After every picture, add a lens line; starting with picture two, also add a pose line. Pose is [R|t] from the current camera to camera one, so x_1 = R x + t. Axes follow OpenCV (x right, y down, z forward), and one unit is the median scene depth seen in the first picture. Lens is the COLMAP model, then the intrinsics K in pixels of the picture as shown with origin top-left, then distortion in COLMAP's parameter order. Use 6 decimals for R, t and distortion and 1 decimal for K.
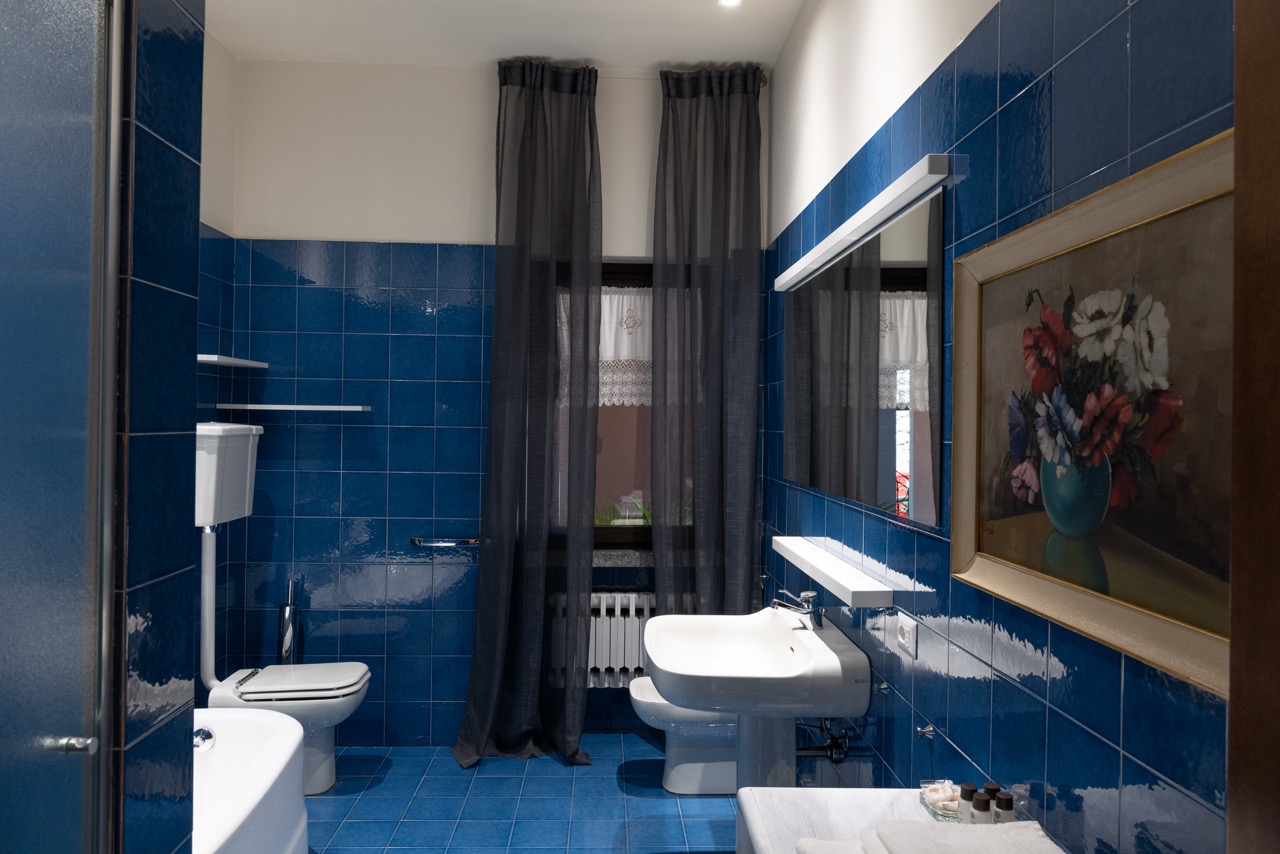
lens RADIAL K [[908.8, 0, 669.7], [0, 908.8, 434.4], [0, 0, 1]] dist [-0.000208, 0.001540]
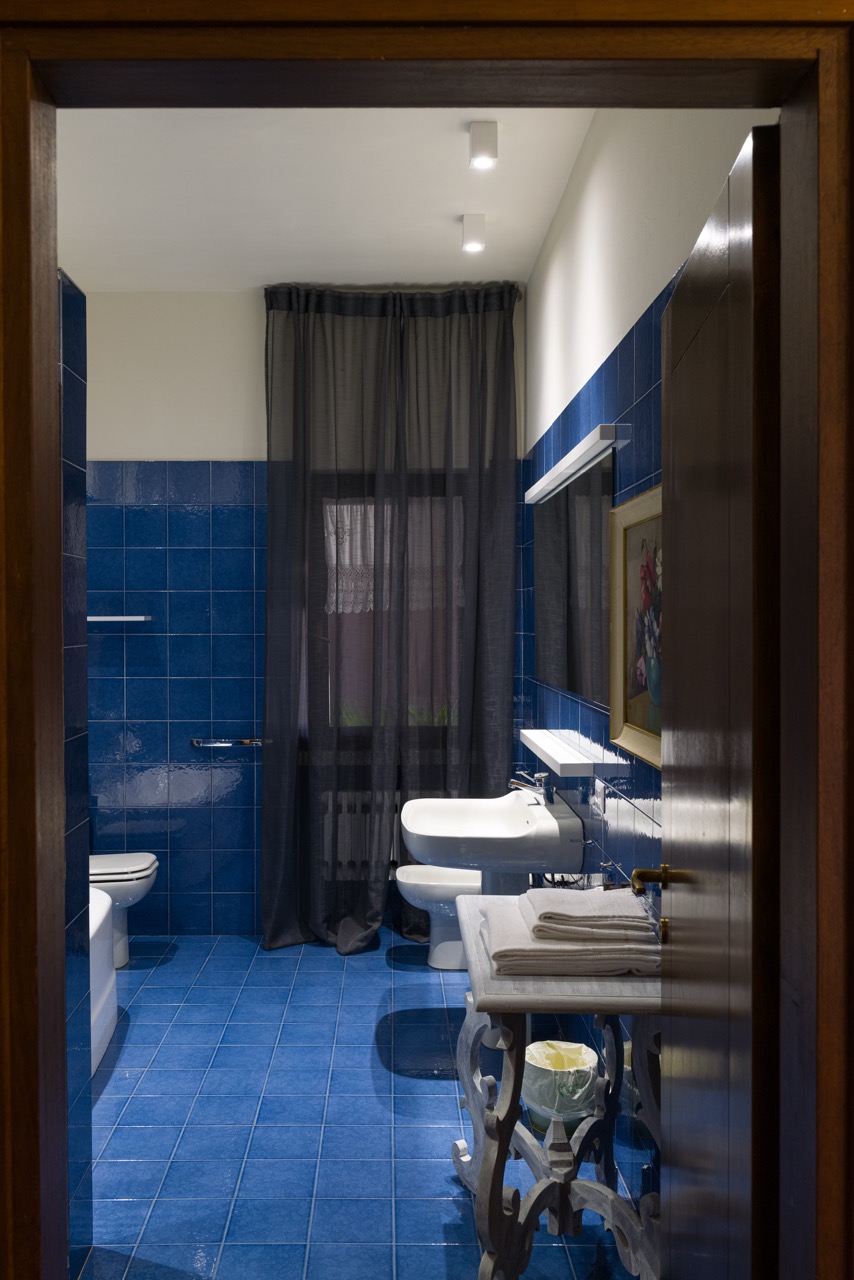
lens RADIAL K [[1120.6, 0, 423.1], [0, 1120.6, 637.0], [0, 0, 1]] dist [0.002292, -0.001707]
pose [[0.998987, -0.015403, -0.042293, 0.048734], [0.015502, 0.999878, 0.002024, -0.004476], [0.042257, -0.002678, 0.999103, -0.330007]]
